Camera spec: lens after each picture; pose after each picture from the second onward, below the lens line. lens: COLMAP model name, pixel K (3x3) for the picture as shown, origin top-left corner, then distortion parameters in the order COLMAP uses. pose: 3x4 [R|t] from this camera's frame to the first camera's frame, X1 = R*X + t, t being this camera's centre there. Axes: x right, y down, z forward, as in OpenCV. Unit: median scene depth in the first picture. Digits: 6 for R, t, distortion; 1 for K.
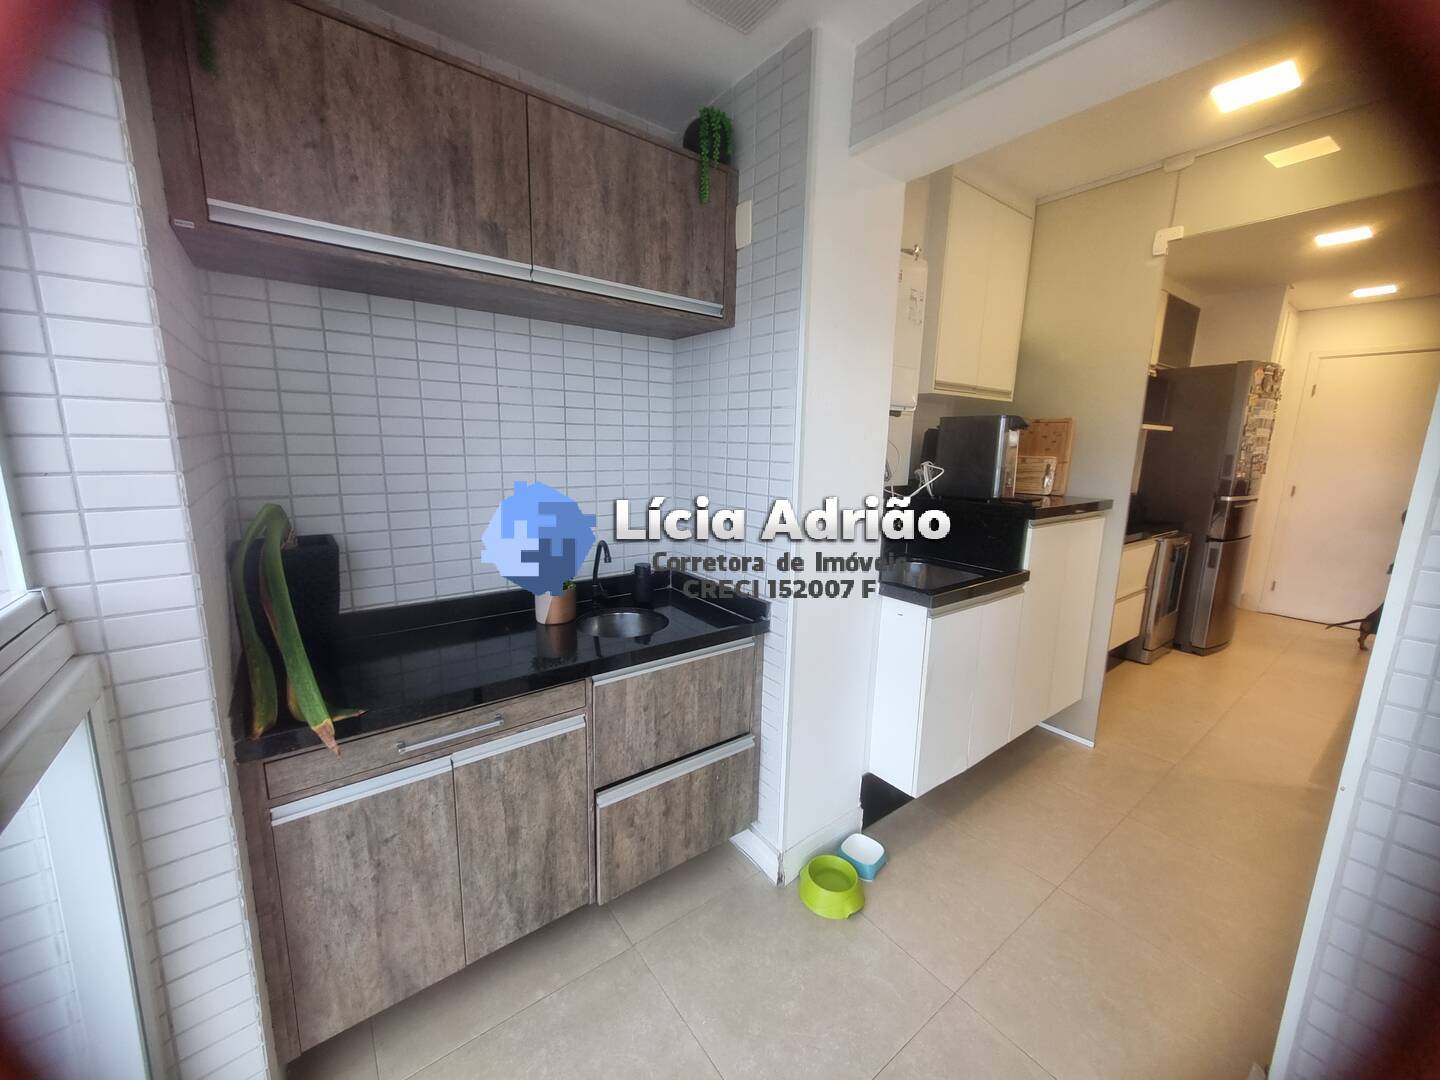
lens RADIAL K [[564.8, 0, 714.9], [0, 564.8, 543.2], [0, 0, 1]] dist [0.002485, 0.000034]
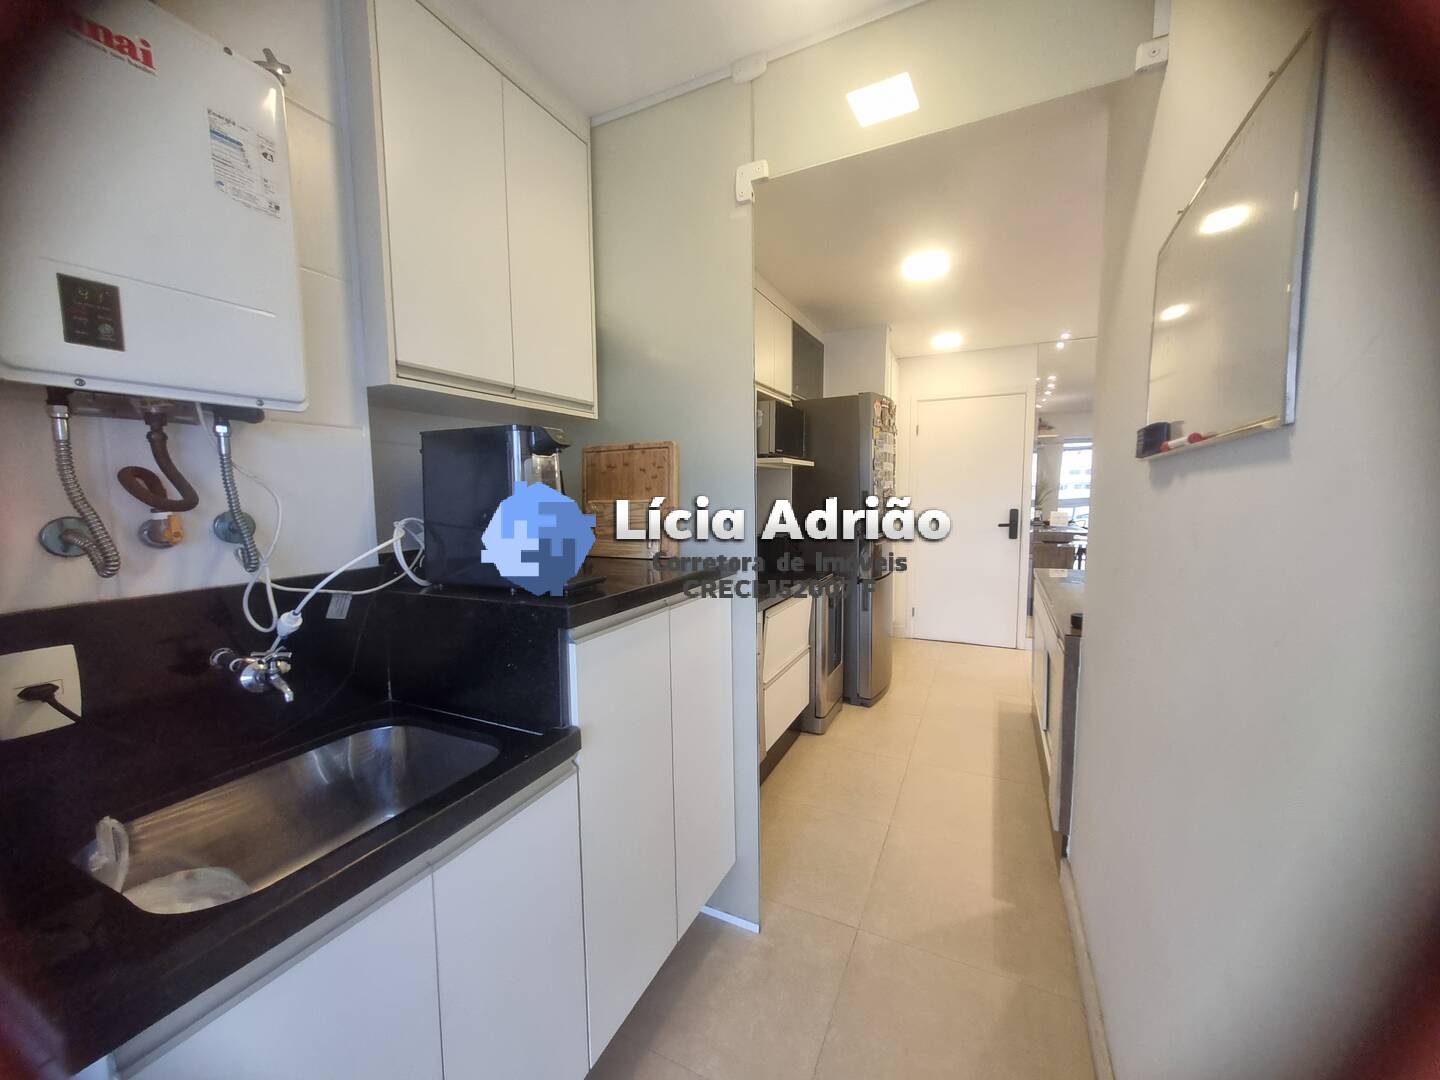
lens RADIAL K [[561.3, 0, 718.6], [0, 561.3, 537.7], [0, 0, 1]] dist [0.000926, 0.000069]
pose [[0.889623, -0.067070, 0.451744, 0.344876], [0.108040, 0.991988, -0.065484, -0.055338], [-0.443732, 0.107062, 0.889741, 0.370592]]
